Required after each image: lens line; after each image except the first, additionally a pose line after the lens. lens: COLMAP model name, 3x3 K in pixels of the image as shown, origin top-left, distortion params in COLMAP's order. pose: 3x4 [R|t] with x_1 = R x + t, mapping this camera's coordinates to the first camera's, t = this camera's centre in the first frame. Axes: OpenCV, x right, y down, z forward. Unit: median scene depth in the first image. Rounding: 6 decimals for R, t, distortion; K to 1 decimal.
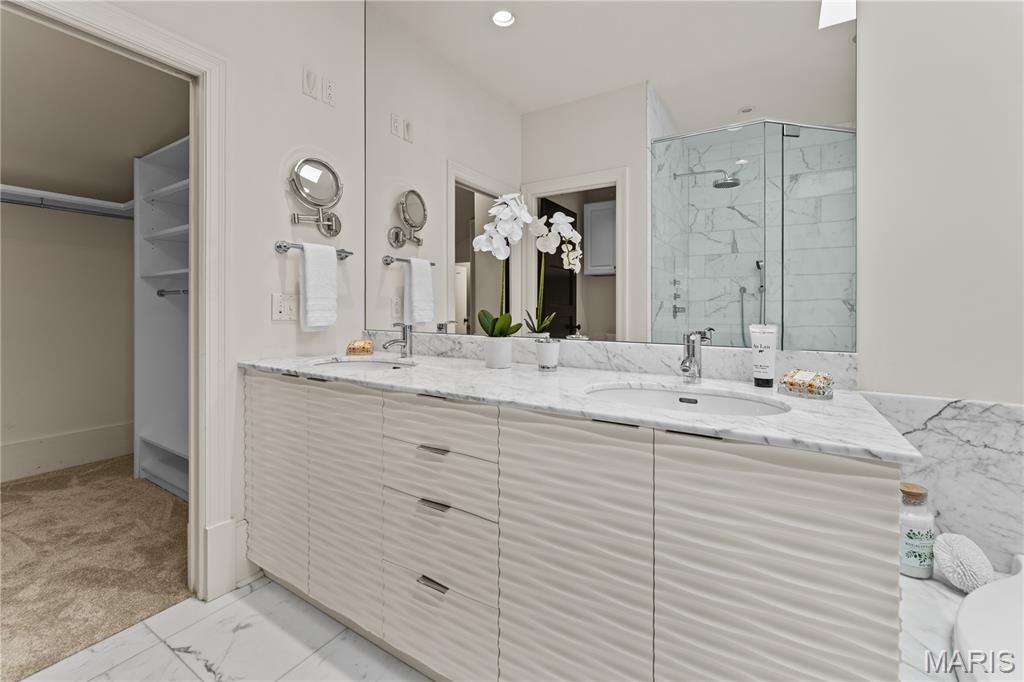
lens RADIAL K [[421.0, 0, 509.1], [0, 421.0, 308.3], [0, 0, 1]] dist [0.000241, 0.000137]
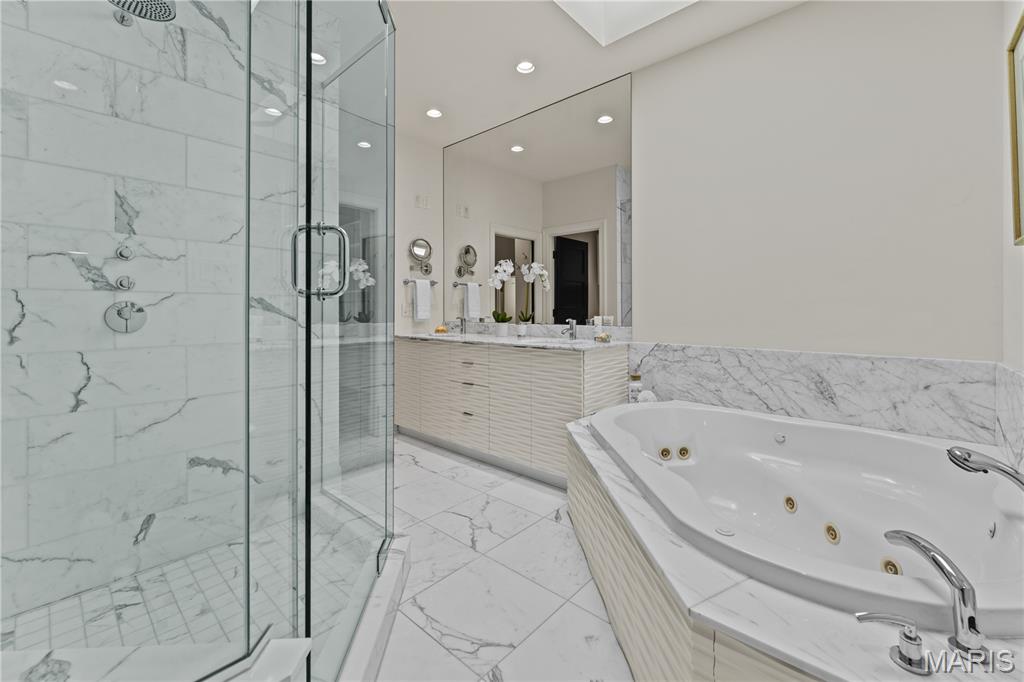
lens RADIAL K [[421.0, 0, 514.3], [0, 421.0, 309.2], [0, 0, 1]] dist [0.000241, 0.000137]
pose [[0.985843, -0.004954, -0.167600, 0.333981], [0.004102, 0.999977, -0.005430, 0.007750], [0.167623, 0.004665, 0.985840, -0.943634]]
